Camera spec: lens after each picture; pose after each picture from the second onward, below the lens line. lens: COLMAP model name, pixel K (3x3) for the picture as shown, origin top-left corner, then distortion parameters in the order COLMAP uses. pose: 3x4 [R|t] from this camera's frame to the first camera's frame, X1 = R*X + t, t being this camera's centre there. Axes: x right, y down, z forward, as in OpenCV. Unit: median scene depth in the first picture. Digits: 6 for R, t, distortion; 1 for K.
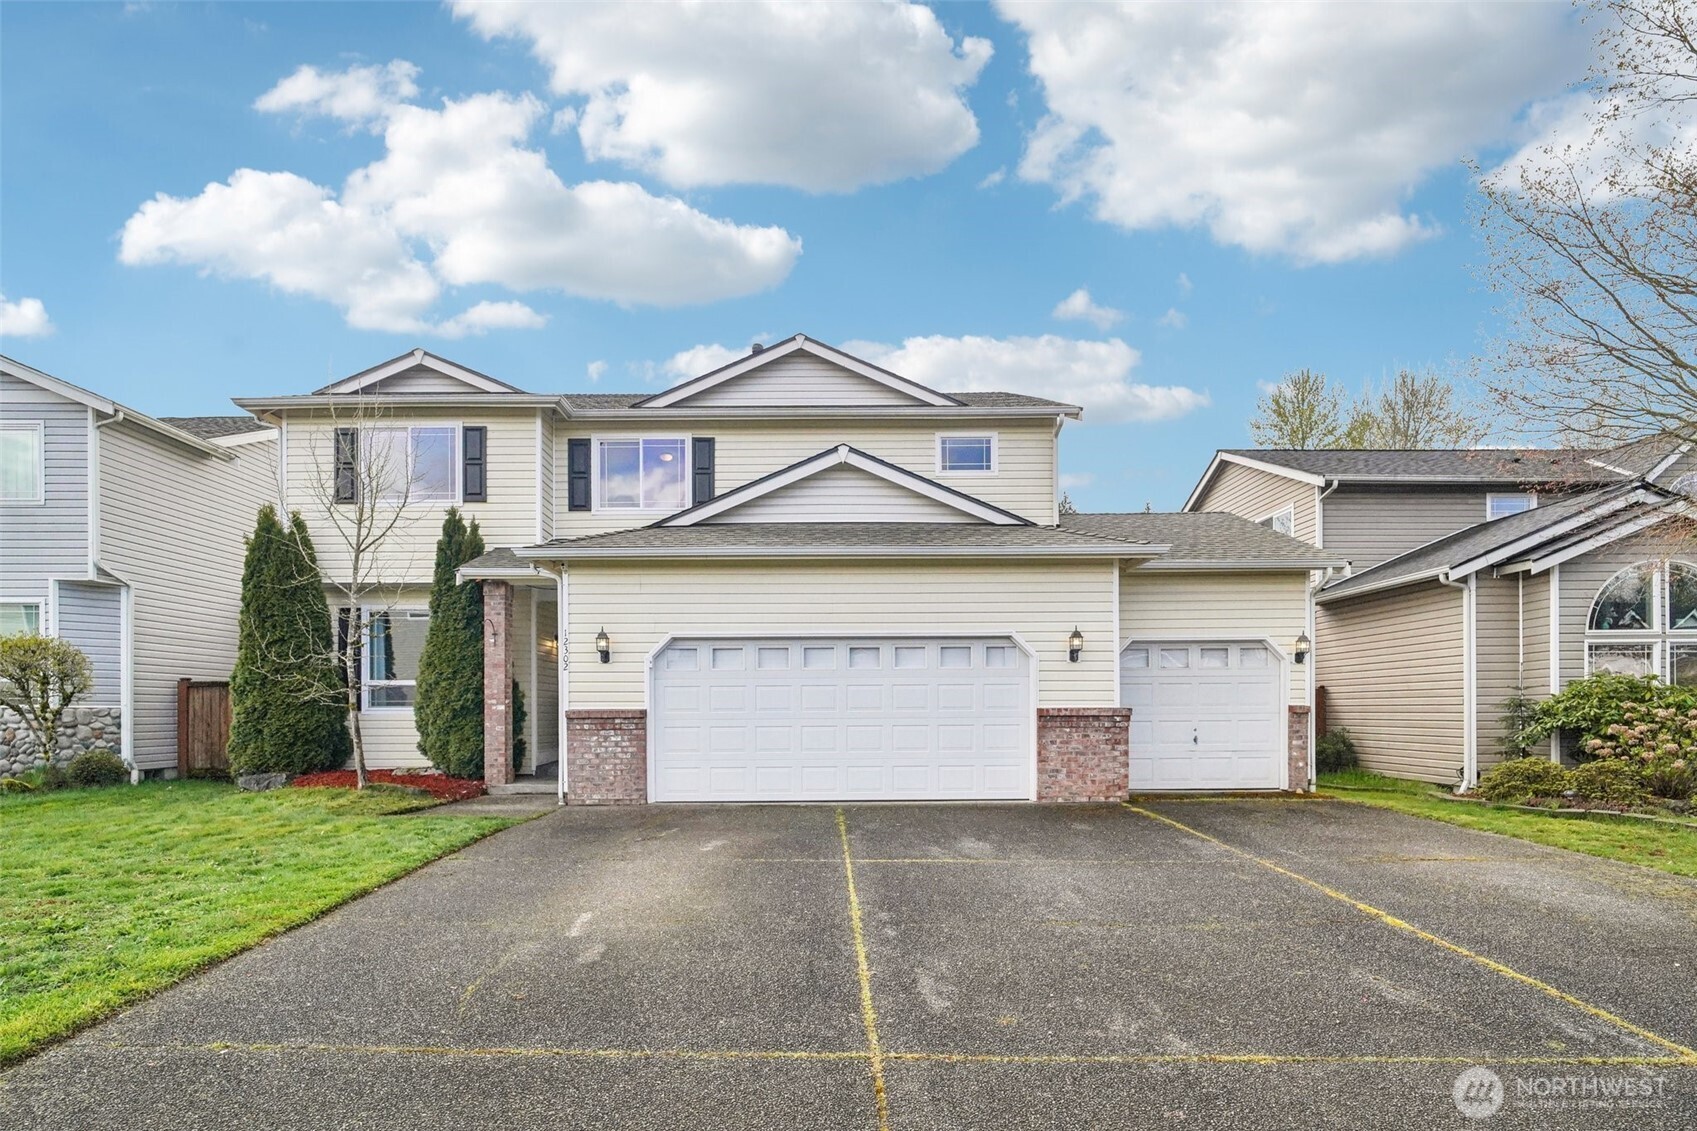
lens RADIAL K [[810.0, 0, 853.2], [0, 810.0, 535.0], [0, 0, 1]] dist [-0.004058, 0.000080]
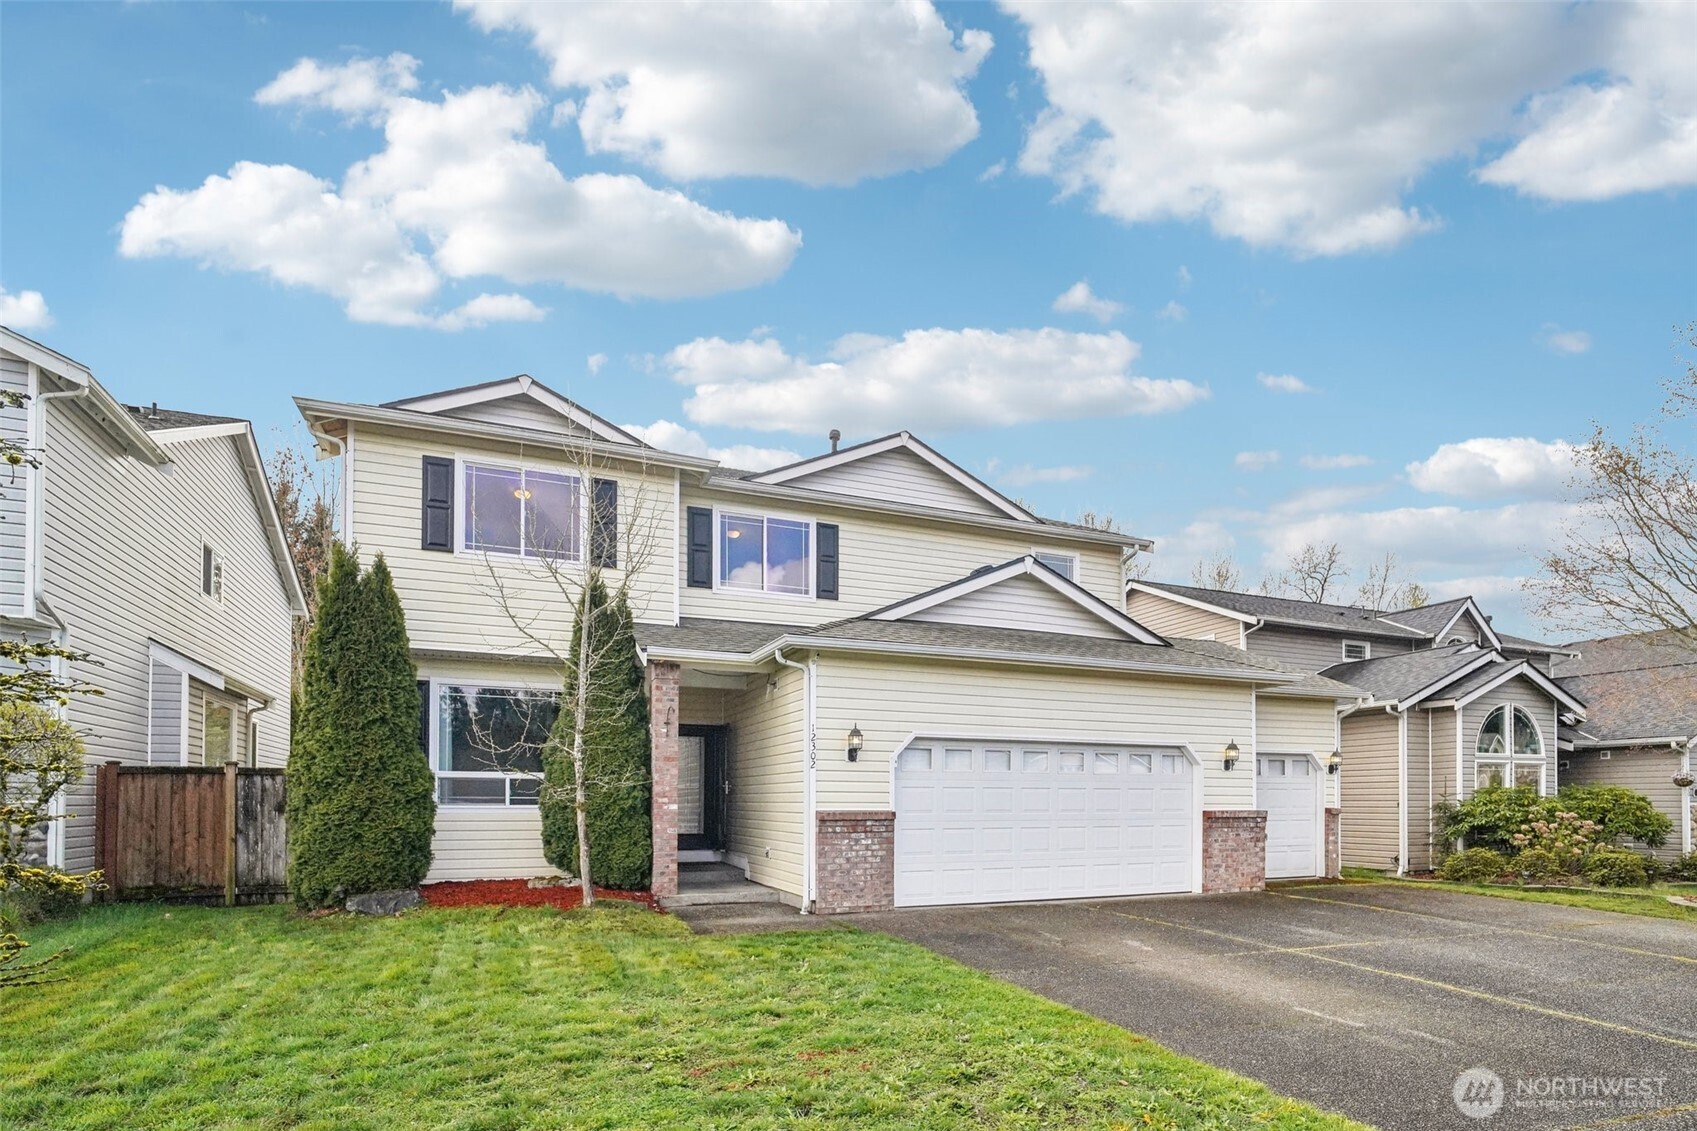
lens RADIAL K [[830.2, 0, 848.9], [0, 830.2, 602.6], [0, 0, 1]] dist [-0.001105, -0.000917]
pose [[0.925629, 0.094177, 0.366527, -0.607332], [-0.087031, 0.995554, -0.036013, 0.007568], [-0.368289, 0.001435, 0.929710, 0.087635]]
